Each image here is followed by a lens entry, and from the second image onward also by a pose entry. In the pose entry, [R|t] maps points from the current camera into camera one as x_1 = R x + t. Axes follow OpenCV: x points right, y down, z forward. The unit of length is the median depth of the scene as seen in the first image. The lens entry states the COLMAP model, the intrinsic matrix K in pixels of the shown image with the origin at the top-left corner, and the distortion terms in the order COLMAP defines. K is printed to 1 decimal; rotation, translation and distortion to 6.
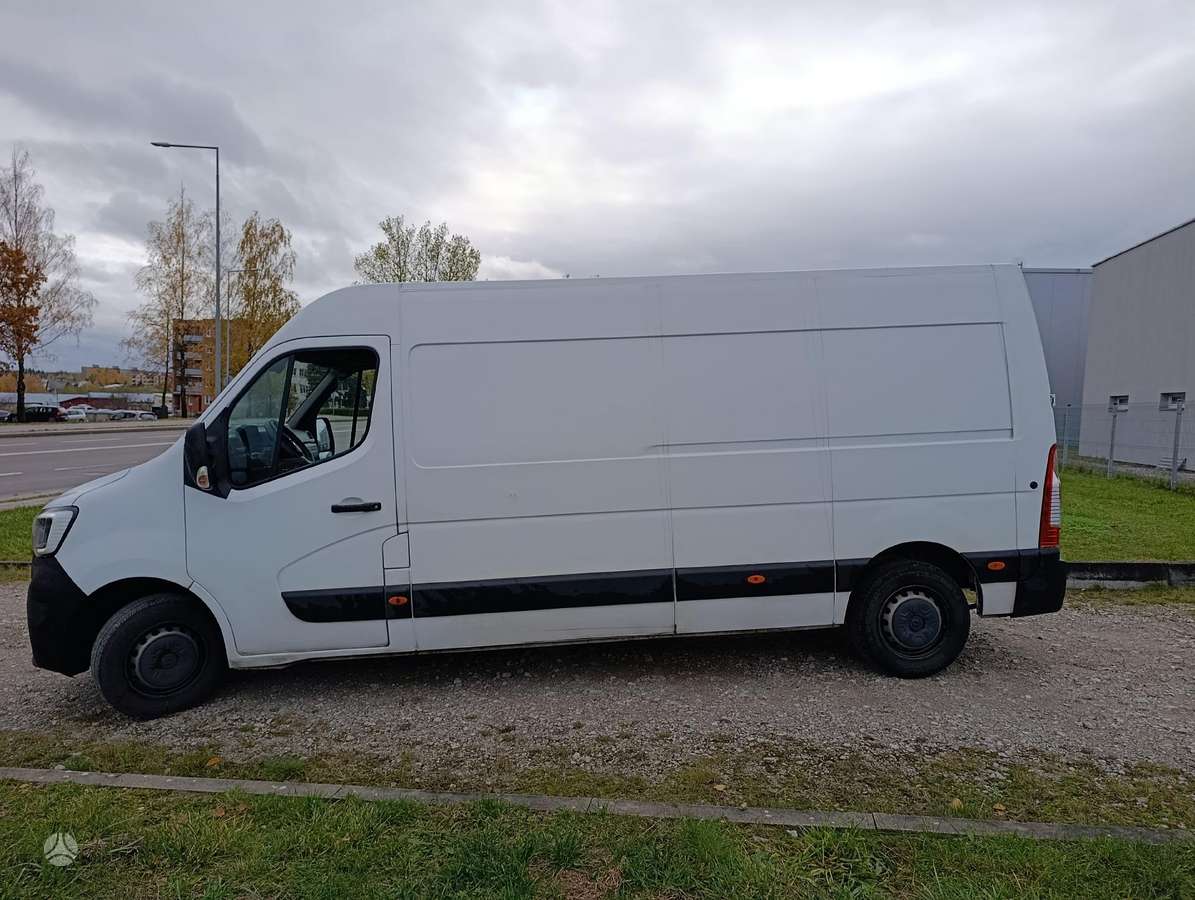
lens RADIAL K [[827.3, 0, 606.9], [0, 827.3, 399.7], [0, 0, 1]] dist [0.038815, -0.052154]
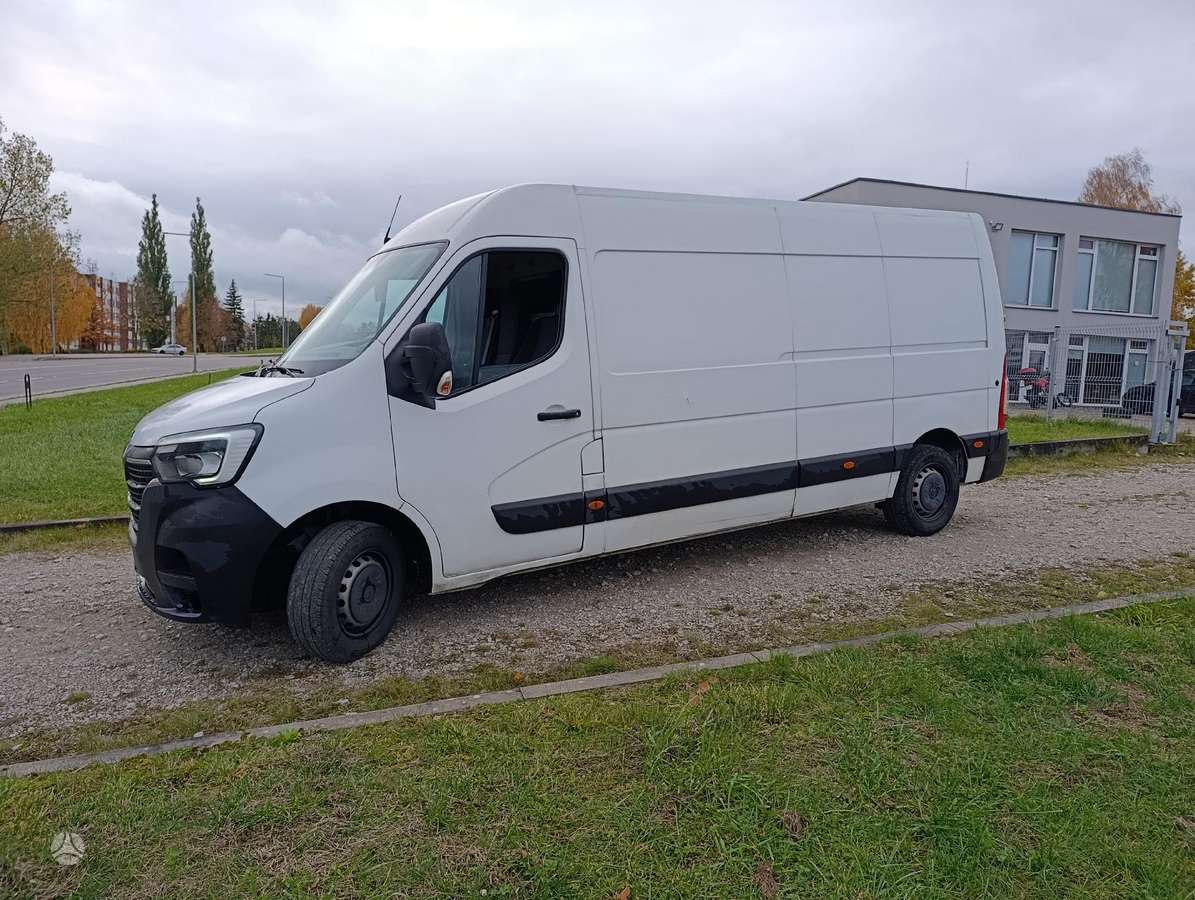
lens RADIAL K [[801.9, 0, 590.9], [0, 801.9, 391.7], [0, 0, 1]] dist [0.028717, 0.000280]
pose [[0.898674, -0.020625, 0.438133, -0.673735], [-0.008169, 0.997934, 0.063734, 0.041574], [-0.438542, -0.060855, 0.896648, 0.135796]]
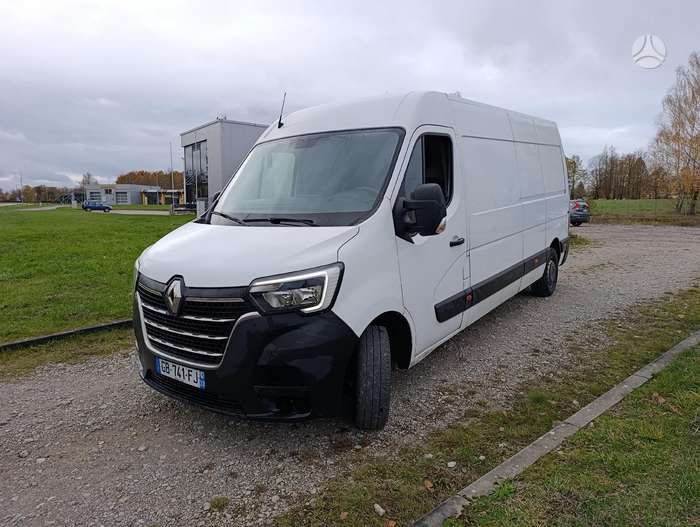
lens RADIAL K [[484.6, 0, 355.5], [0, 484.6, 234.0], [0, 0, 1]] dist [0.038815, -0.052154]
pose [[0.659247, -0.075092, 0.748168, -1.071864], [0.014342, 0.996076, 0.087337, 0.034535], [-0.751790, -0.046846, 0.657737, 0.550490]]
